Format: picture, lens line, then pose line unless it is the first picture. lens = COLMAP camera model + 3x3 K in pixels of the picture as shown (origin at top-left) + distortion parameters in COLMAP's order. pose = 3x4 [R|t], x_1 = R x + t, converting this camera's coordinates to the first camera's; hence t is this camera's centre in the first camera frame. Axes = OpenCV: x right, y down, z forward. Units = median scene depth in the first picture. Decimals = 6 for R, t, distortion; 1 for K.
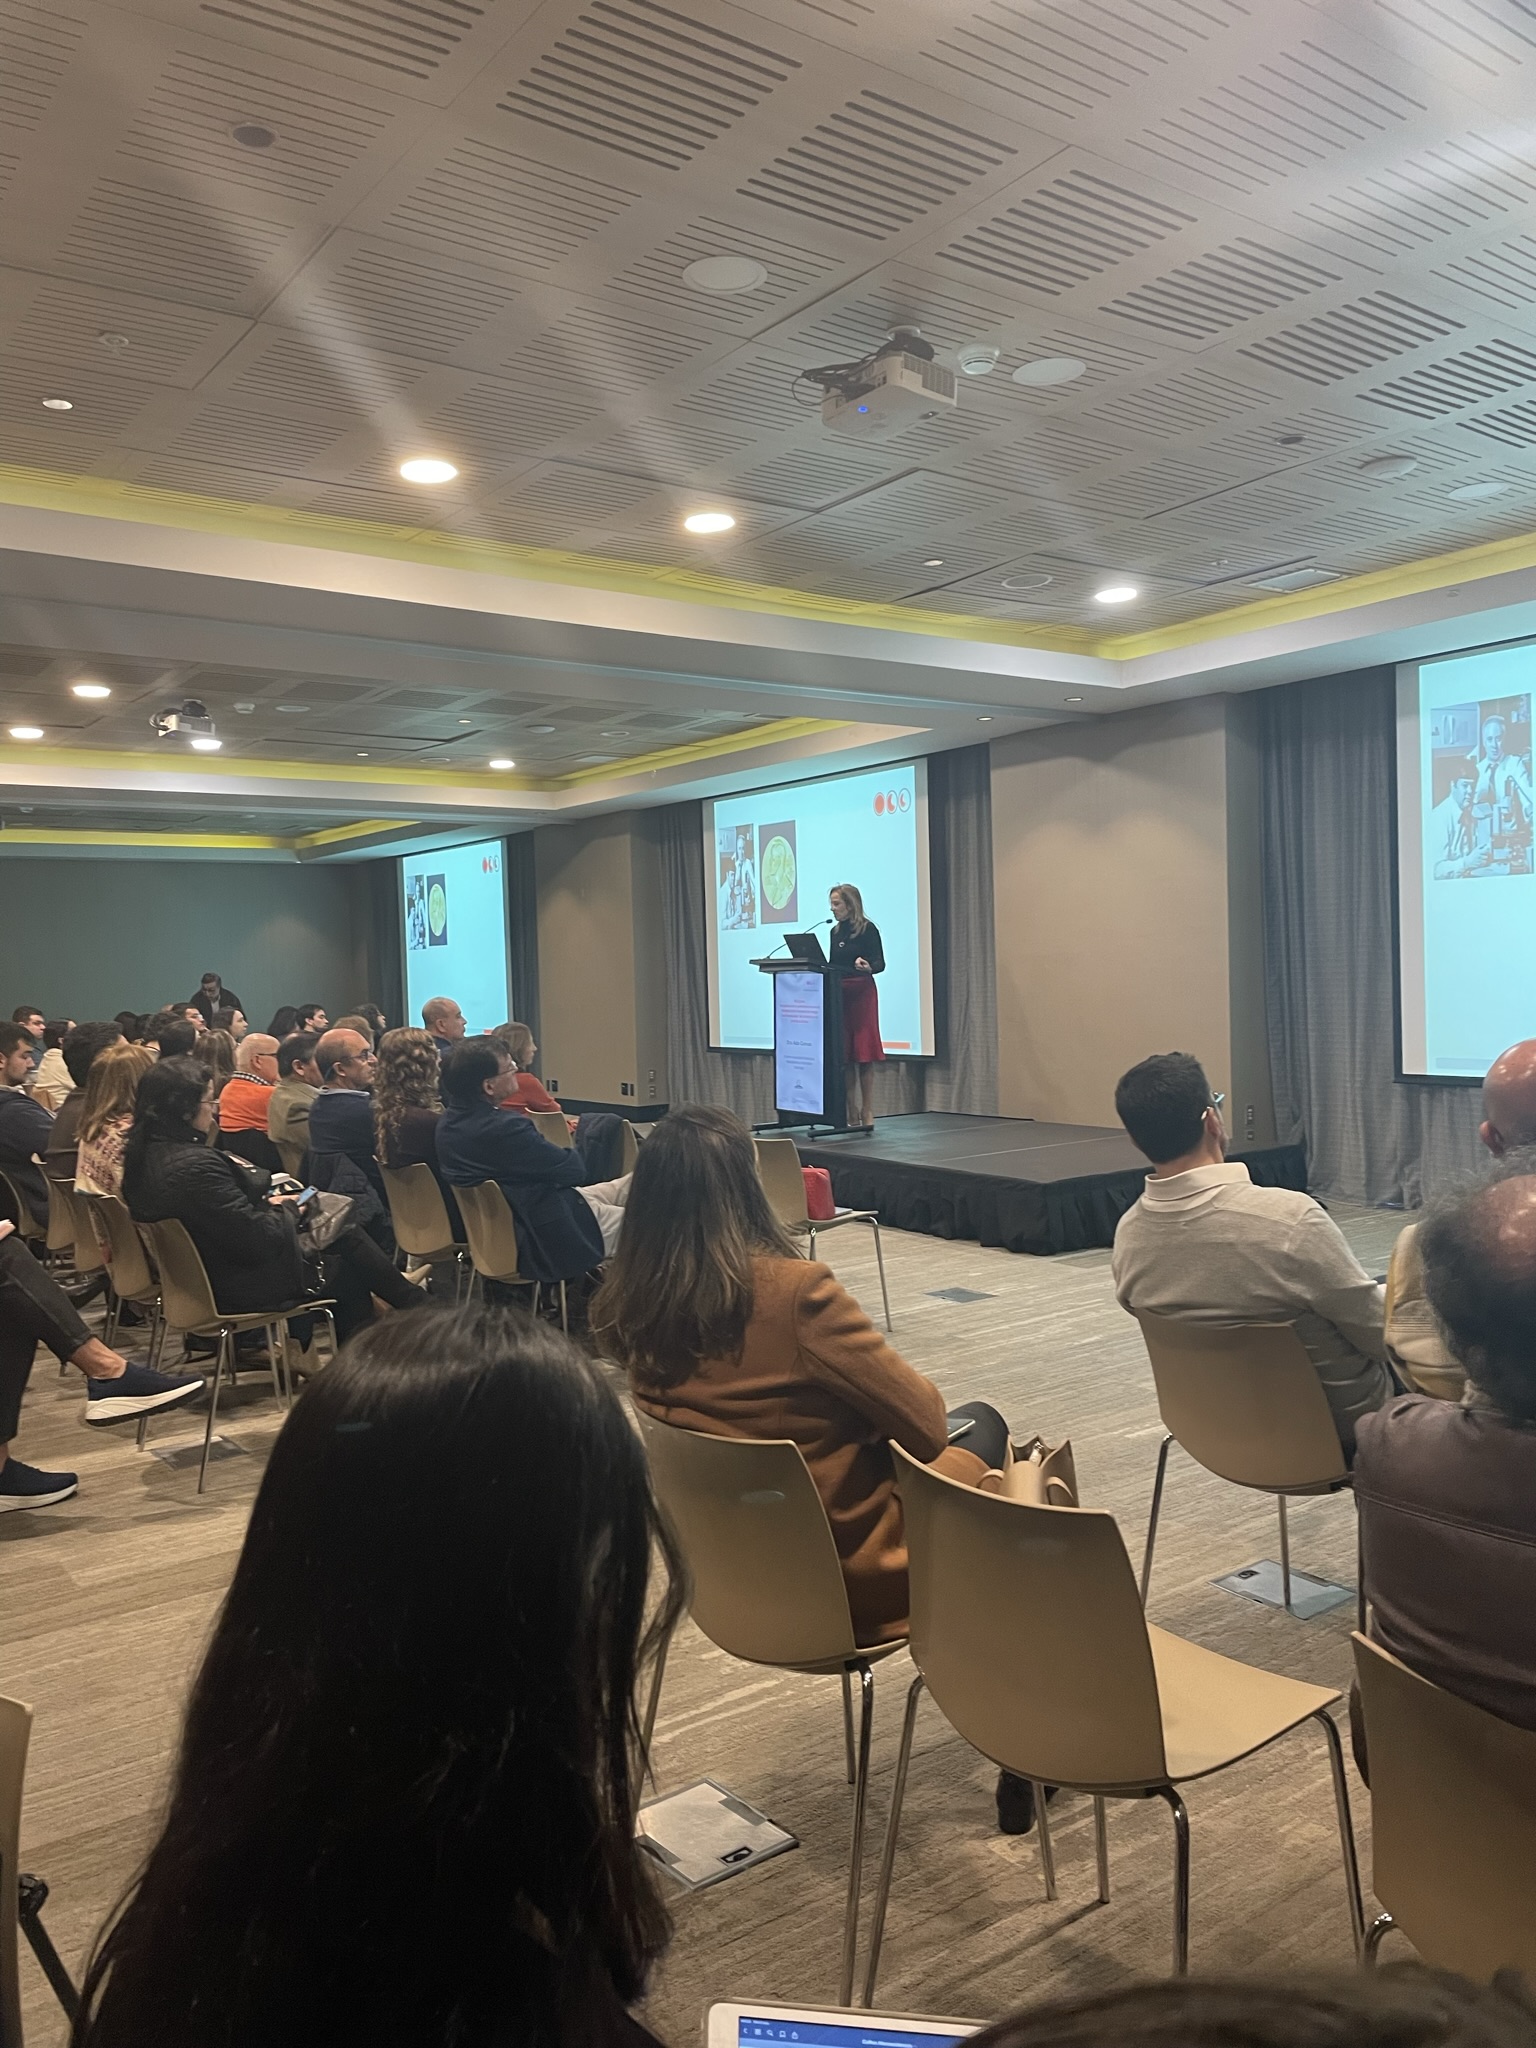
lens RADIAL K [[1572.8, 0, 769.1], [0, 1572.8, 1025.1], [0, 0, 1]] dist [0.047203, -0.074624]
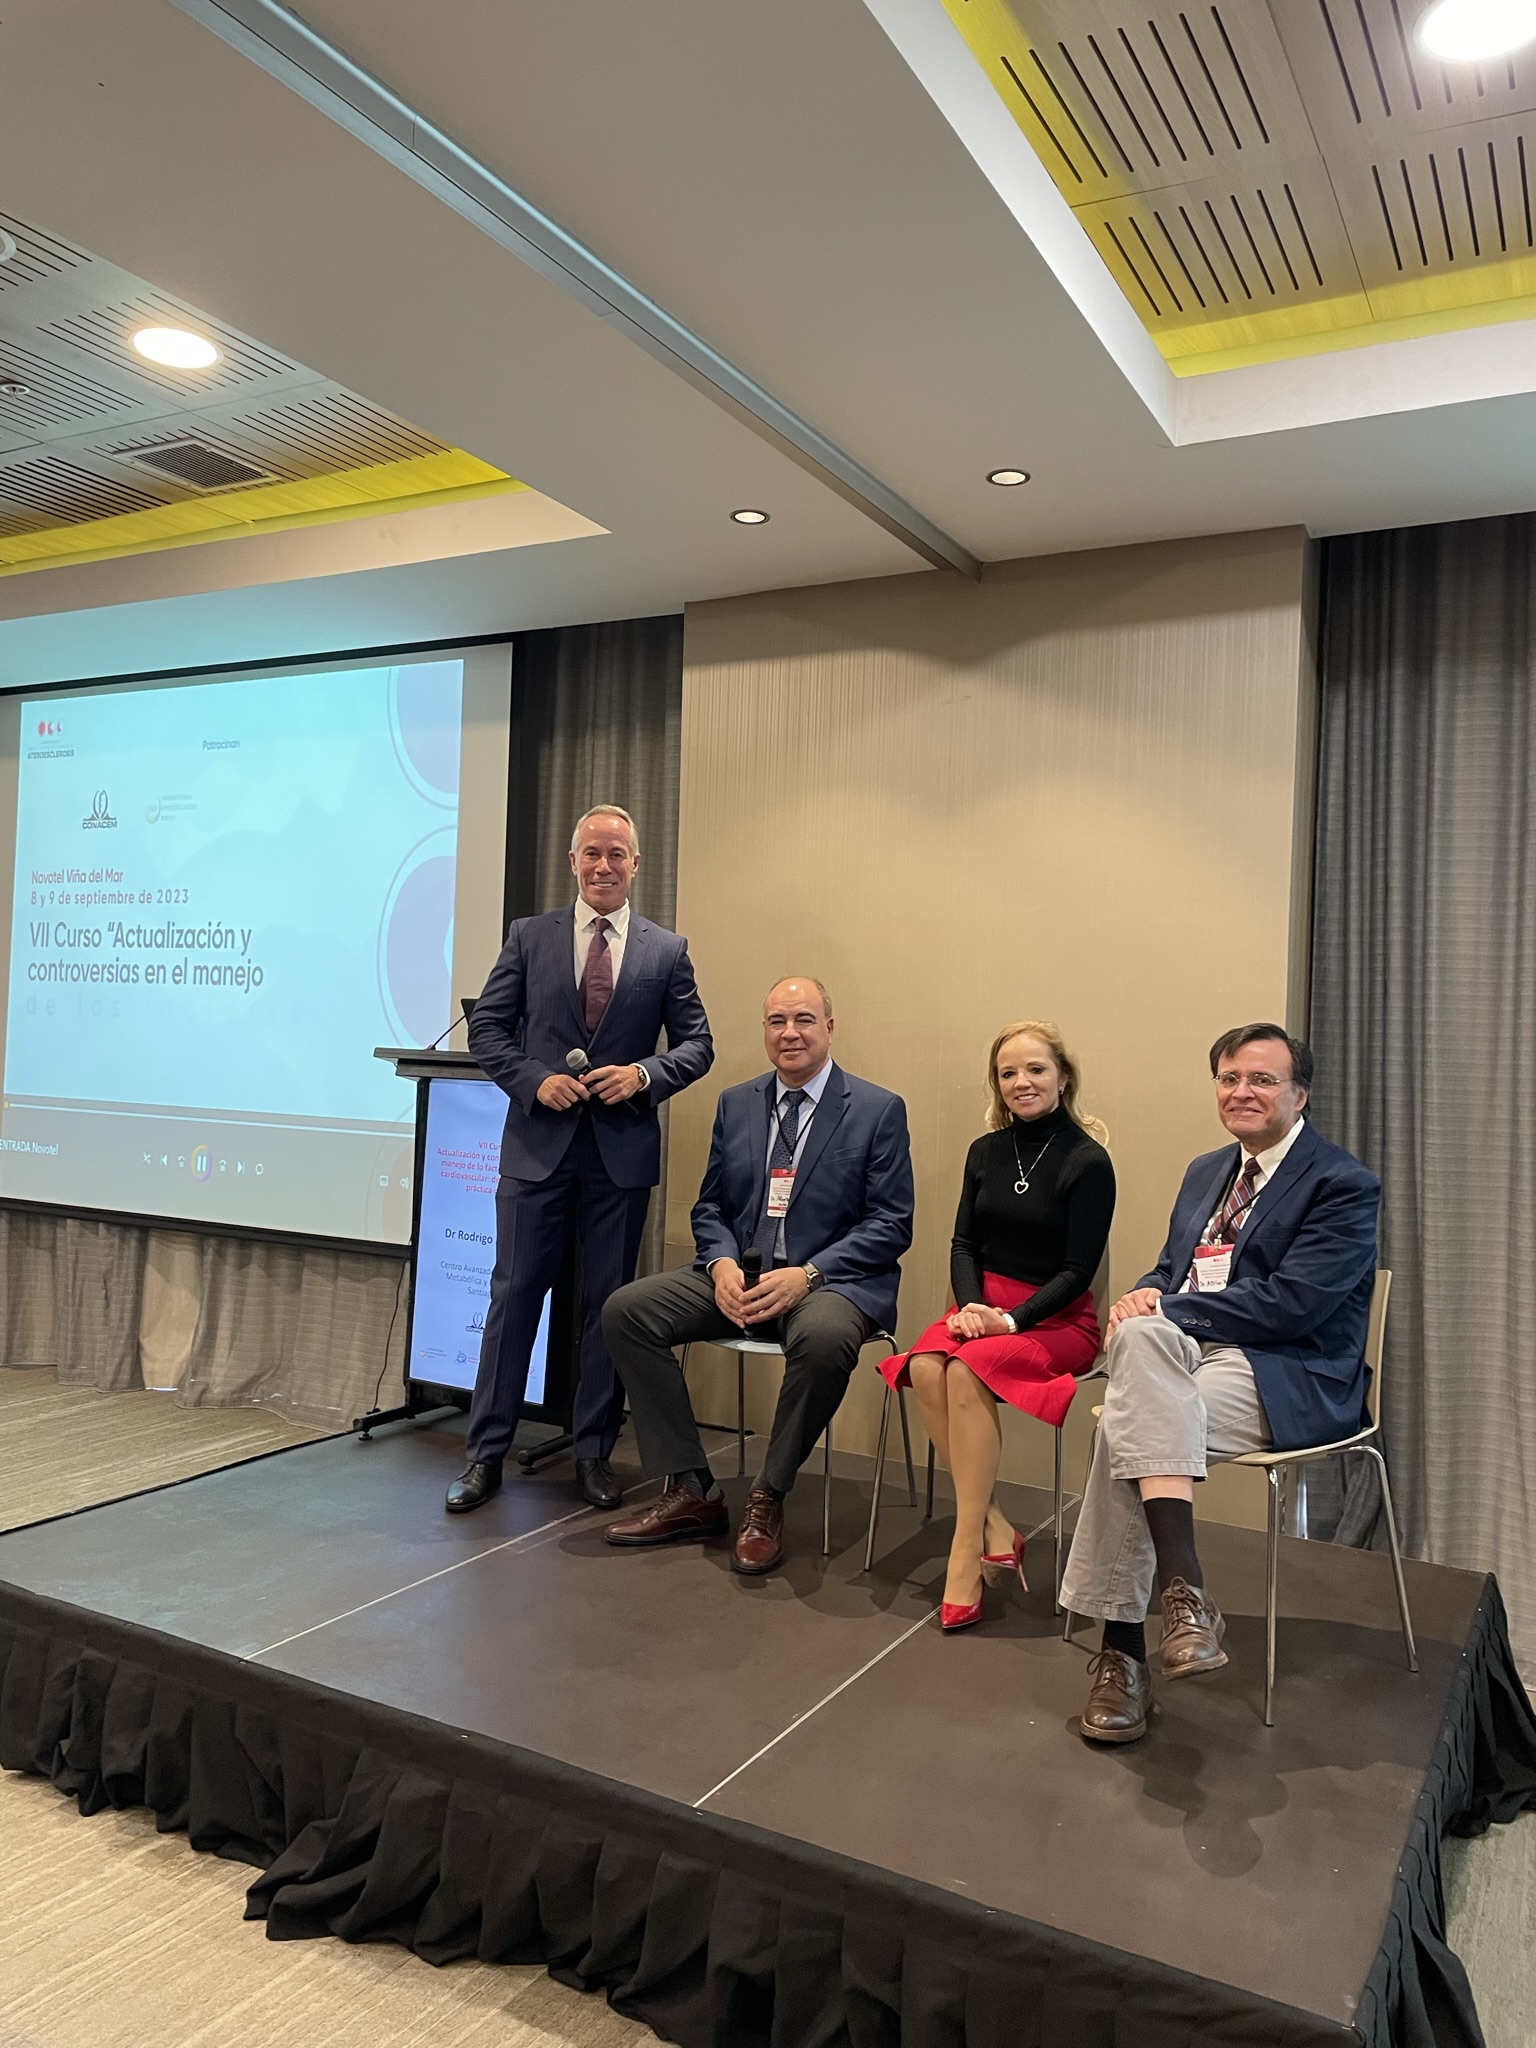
lens RADIAL K [[1572.8, 0, 775.4], [0, 1572.8, 1013.2], [0, 0, 1]] dist [0.047203, -0.074624]
pose [[0.906174, 0.066297, 0.417677, -0.023413], [-0.047751, 0.997360, -0.054710, -0.033877], [-0.420201, 0.029632, 0.906947, 0.546962]]
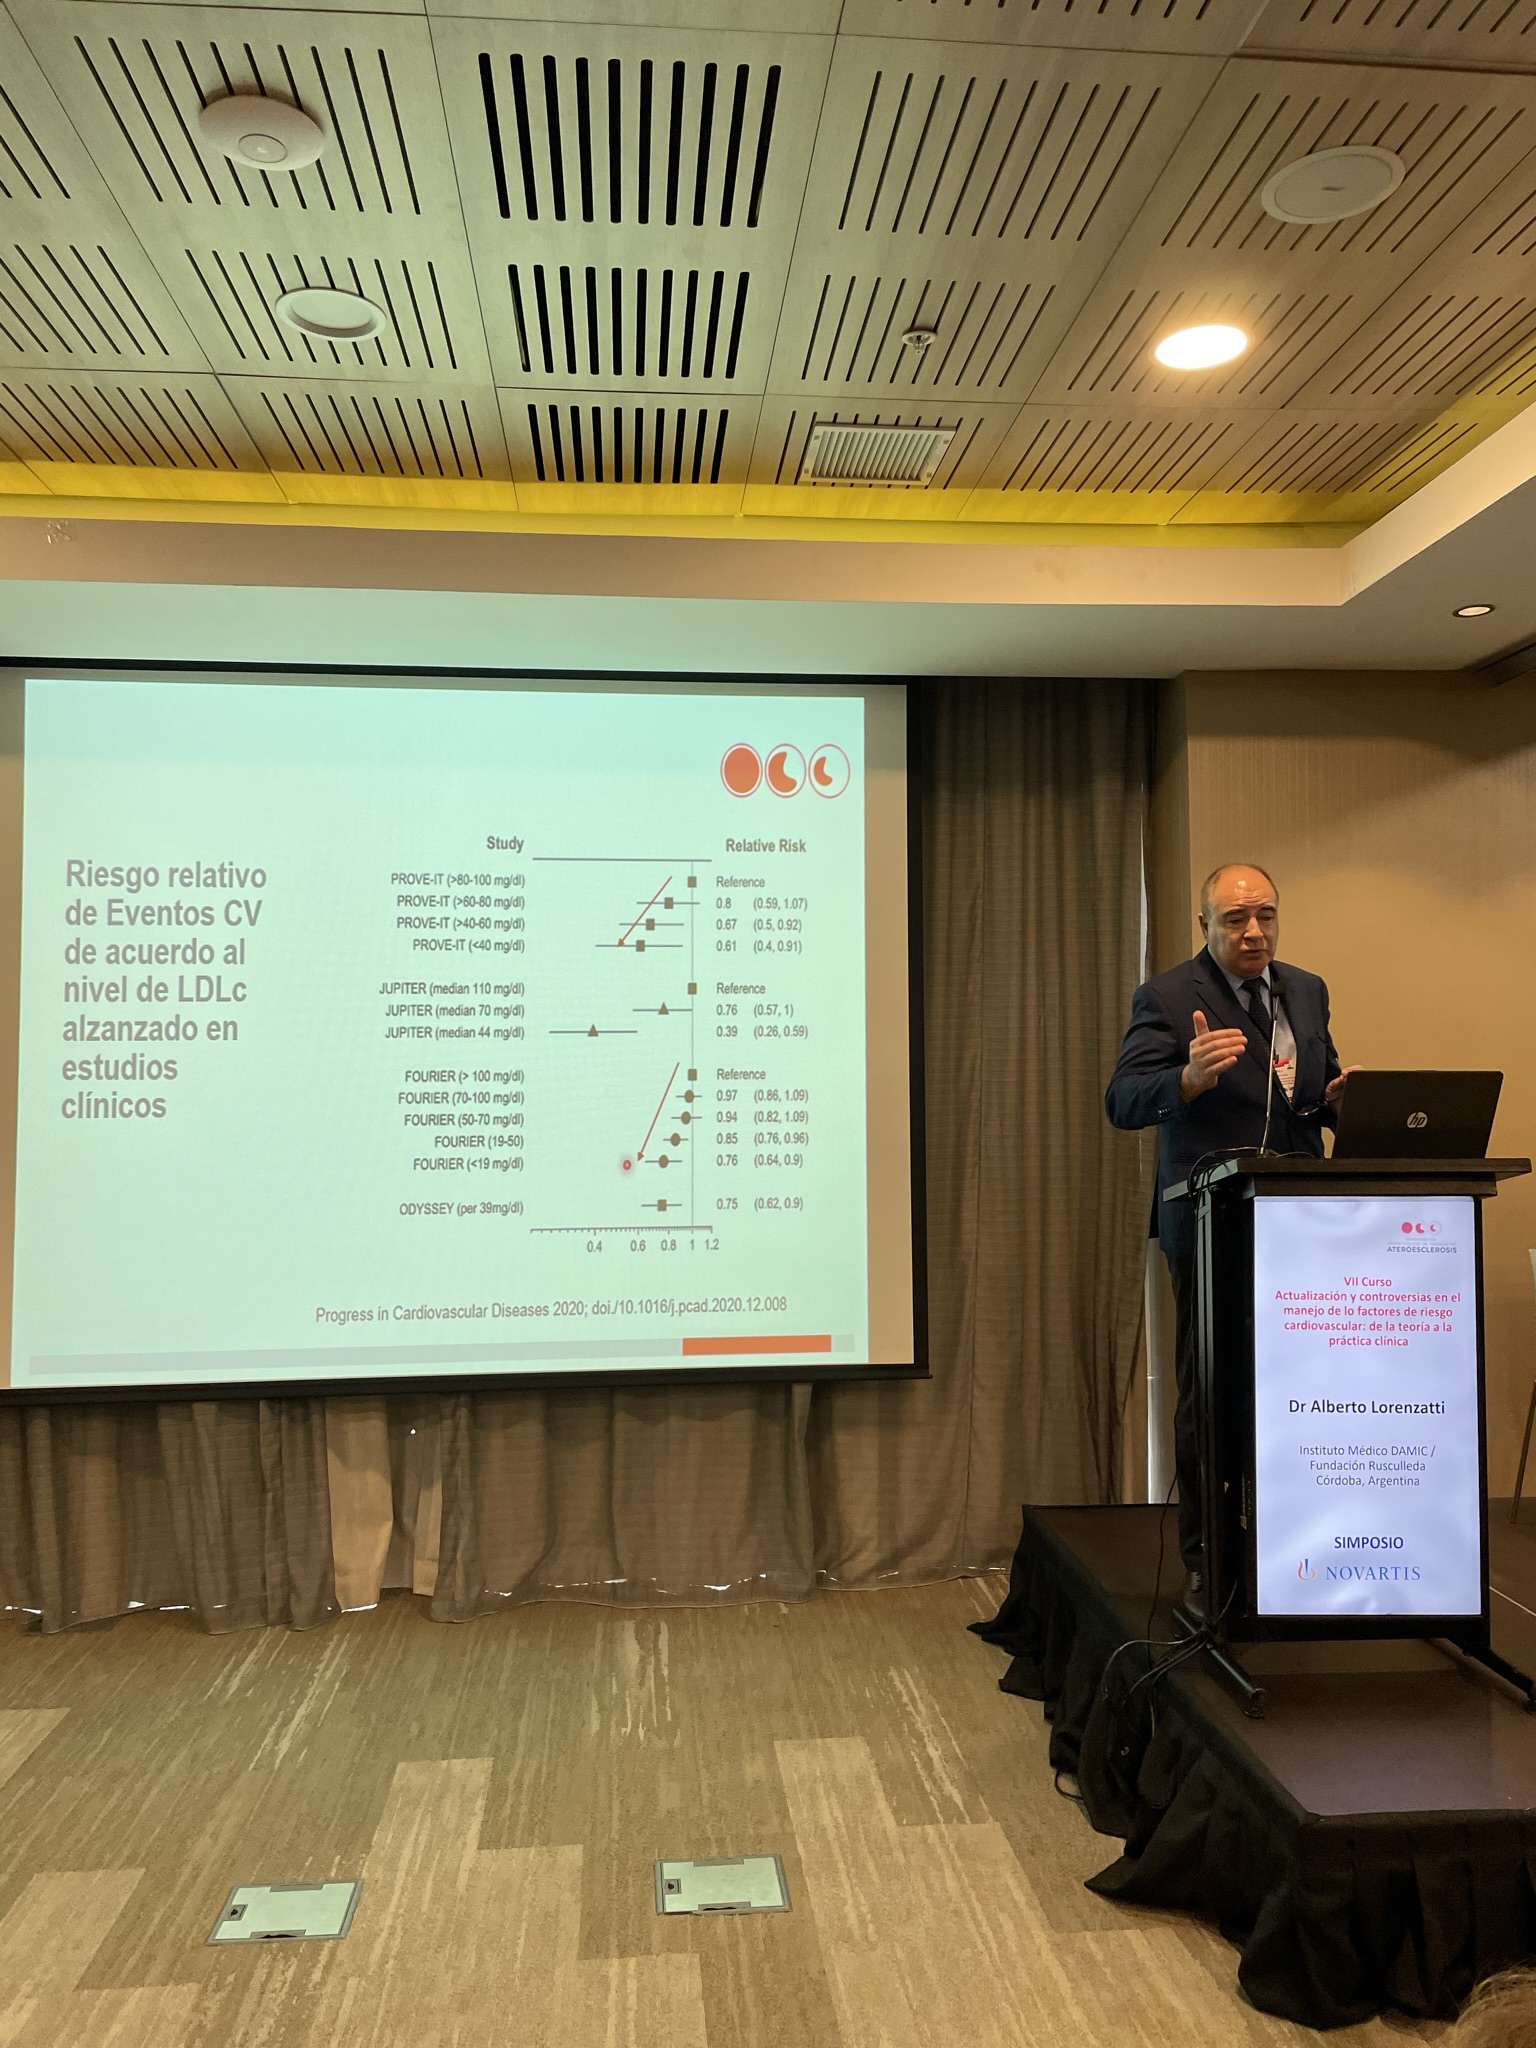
lens RADIAL K [[1572.8, 0, 781.7], [0, 1572.8, 1015.8], [0, 0, 1]] dist [0.047203, -0.074624]
pose [[0.520072, 0.061551, 0.851902, -0.303042], [0.021338, 0.996152, -0.085000, -0.041600], [-0.853856, 0.062384, 0.516758, 0.838680]]
